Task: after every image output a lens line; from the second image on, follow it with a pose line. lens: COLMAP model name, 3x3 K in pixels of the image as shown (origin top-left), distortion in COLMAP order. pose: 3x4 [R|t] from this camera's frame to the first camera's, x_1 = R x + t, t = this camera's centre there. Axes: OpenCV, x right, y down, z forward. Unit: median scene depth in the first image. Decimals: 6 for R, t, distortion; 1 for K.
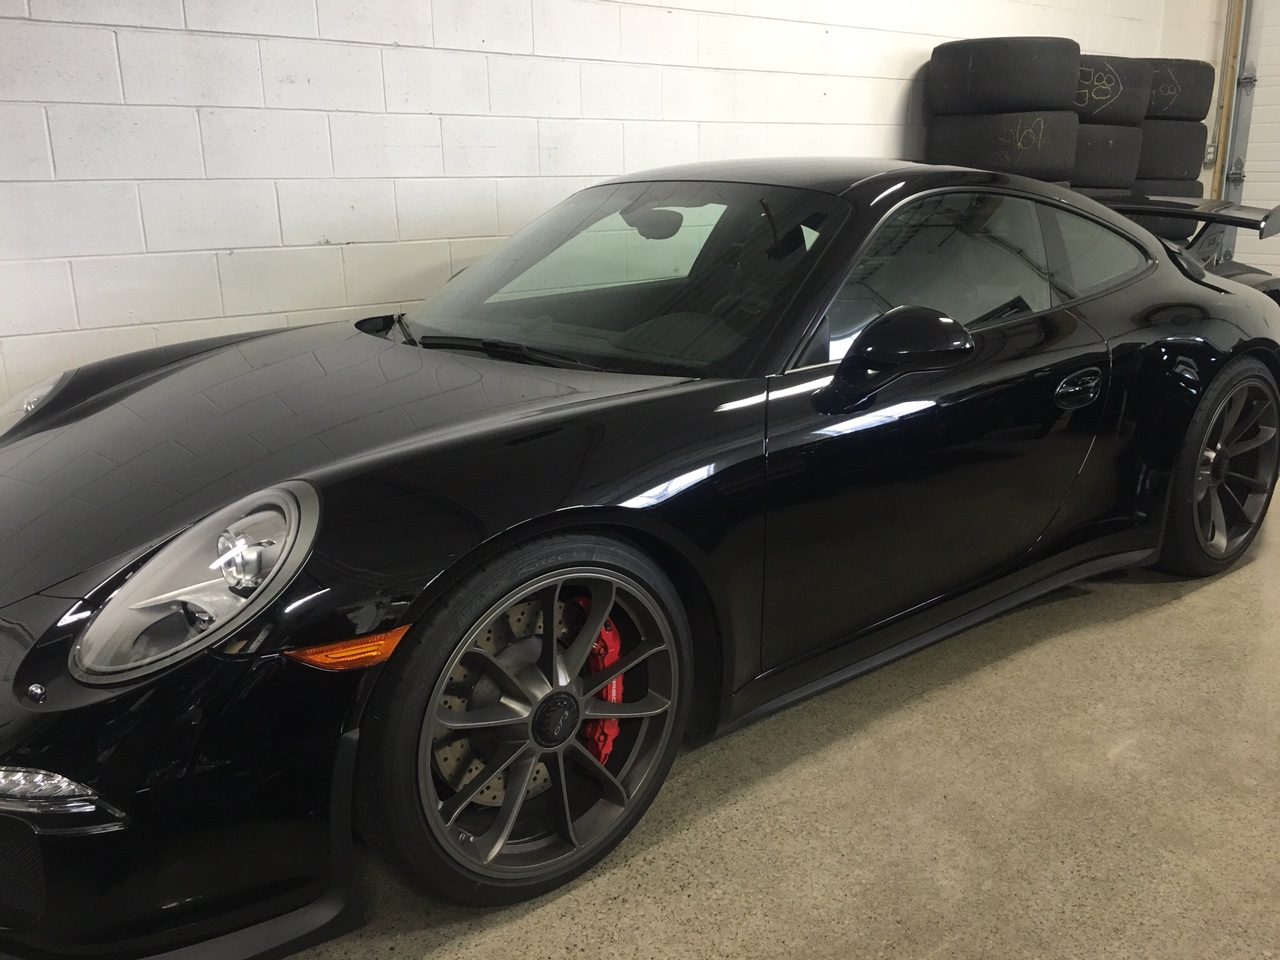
lens RADIAL K [[1069.5, 0, 640.0], [0, 1069.5, 480.0], [0, 0, 1]] dist [-0.001728, -0.004149]
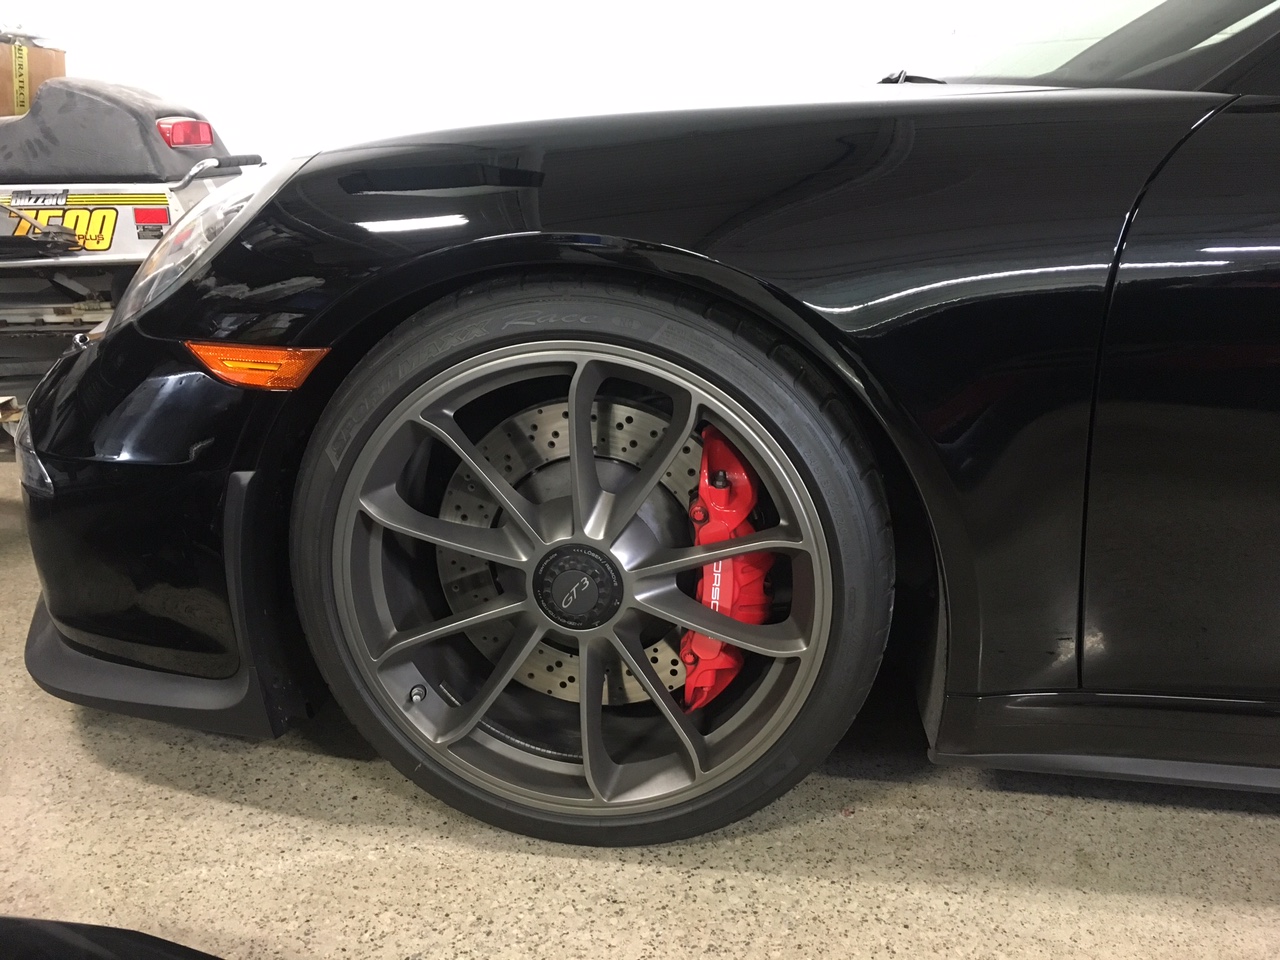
lens RADIAL K [[1077.8, 0, 640.0], [0, 1077.8, 480.0], [0, 0, 1]] dist [0.002998, -0.007723]
pose [[0.666881, 0.248786, -0.702407, 0.362741], [-0.216506, 0.966646, 0.136821, 0.064583], [0.713018, 0.060832, 0.698502, 0.552595]]
